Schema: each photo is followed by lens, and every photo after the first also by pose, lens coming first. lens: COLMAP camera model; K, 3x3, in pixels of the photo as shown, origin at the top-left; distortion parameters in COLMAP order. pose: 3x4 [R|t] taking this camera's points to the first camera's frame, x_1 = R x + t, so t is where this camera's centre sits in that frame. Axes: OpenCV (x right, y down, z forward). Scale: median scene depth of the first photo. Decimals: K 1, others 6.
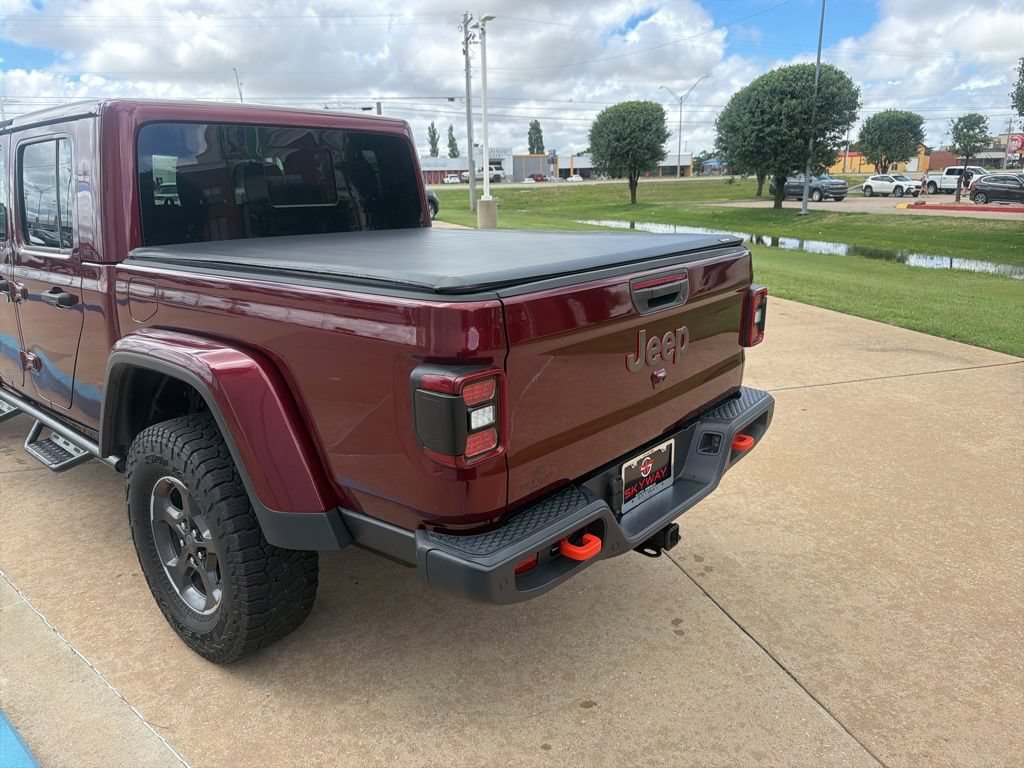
lens RADIAL K [[721.5, 0, 508.9], [0, 721.5, 385.3], [0, 0, 1]] dist [0.020826, -0.027801]
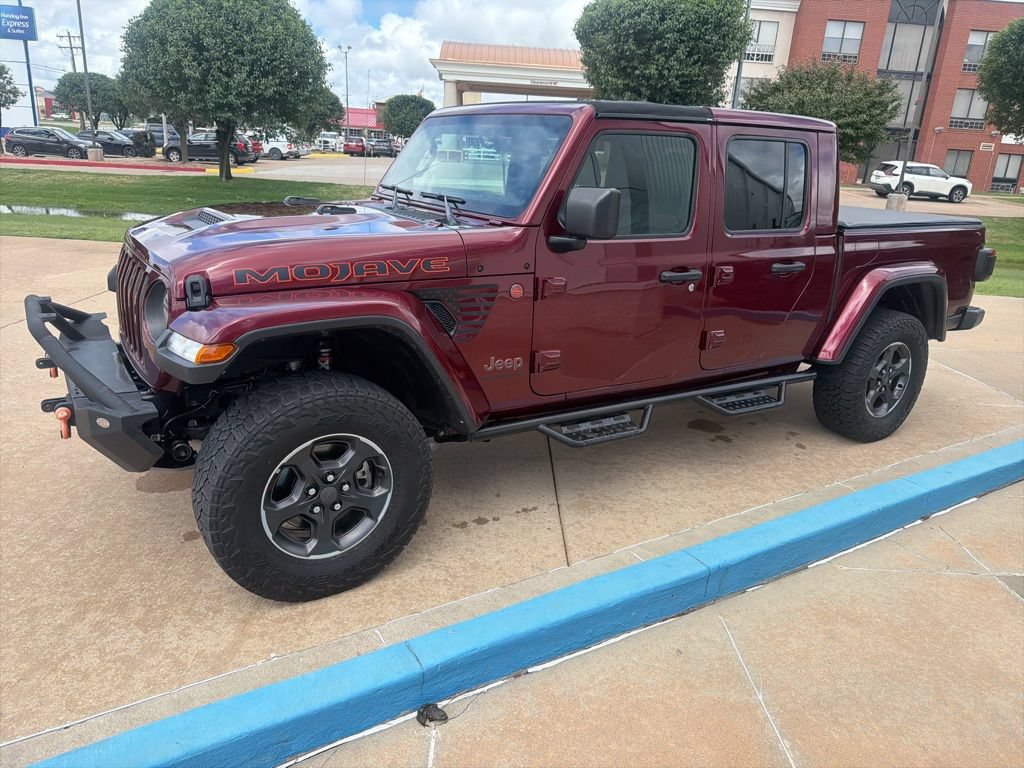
lens RADIAL K [[721.5, 0, 512.2], [0, 721.5, 389.6], [0, 0, 1]] dist [0.020826, -0.027801]
pose [[0.286893, -0.270979, 0.918838, -1.461255], [0.203853, 0.954459, 0.217834, -0.213659], [-0.936021, 0.124813, 0.329068, 0.777937]]
